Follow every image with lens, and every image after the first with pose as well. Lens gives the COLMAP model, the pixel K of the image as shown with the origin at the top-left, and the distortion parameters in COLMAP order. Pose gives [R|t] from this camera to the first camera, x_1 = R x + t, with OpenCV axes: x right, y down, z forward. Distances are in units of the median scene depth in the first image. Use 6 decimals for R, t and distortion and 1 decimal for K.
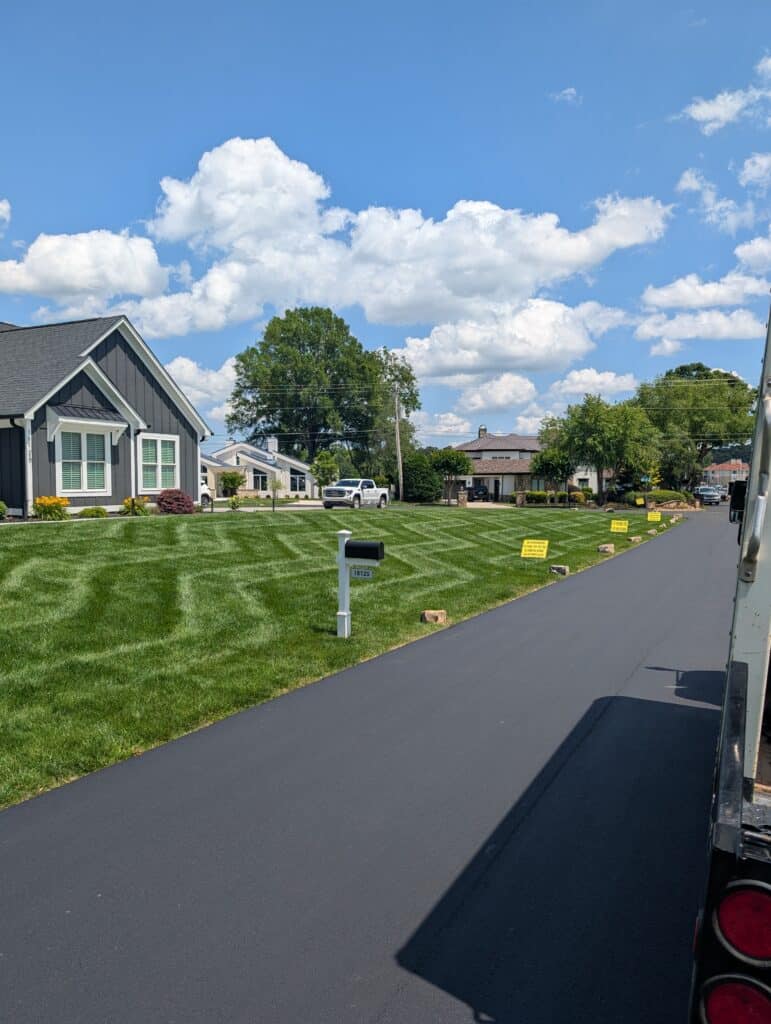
lens RADIAL K [[719.5, 0, 385.5], [0, 719.5, 512.0], [0, 0, 1]] dist [0.002821, -0.000245]
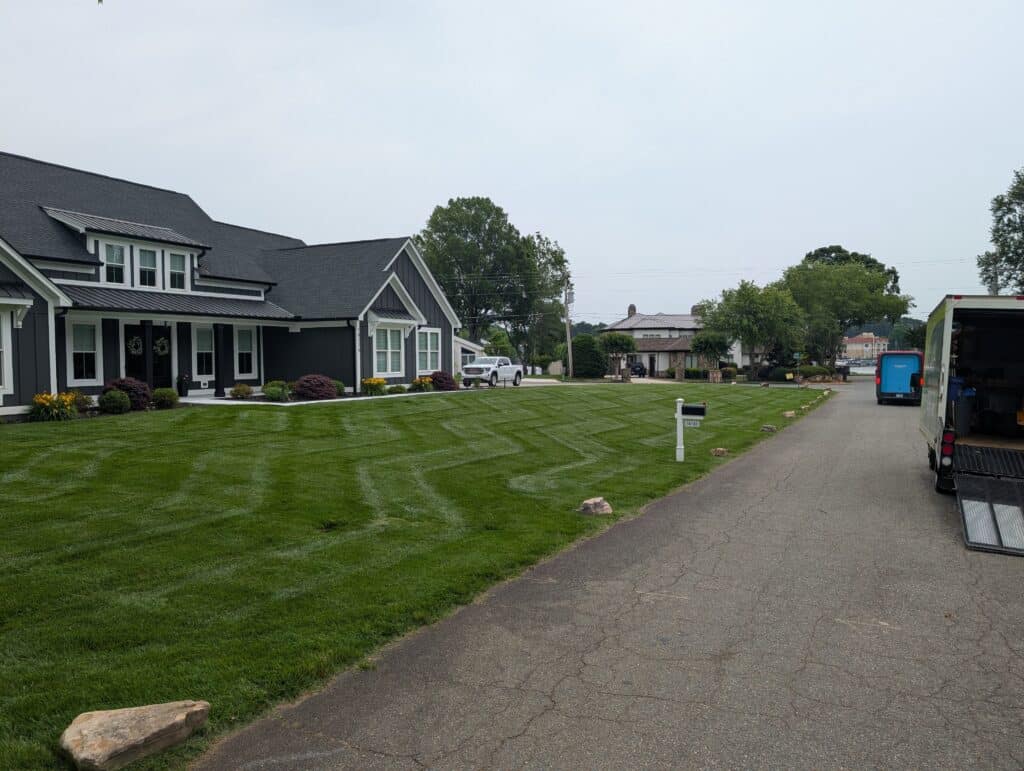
lens RADIAL K [[719.5, 0, 518.0], [0, 719.5, 384.4], [0, 0, 1]] dist [0.002821, -0.000245]
pose [[0.999931, -0.011693, -0.000548, -0.059914], [0.011690, 0.999914, -0.005882, 0.000383], [0.000617, 0.005875, 0.999983, -0.099743]]
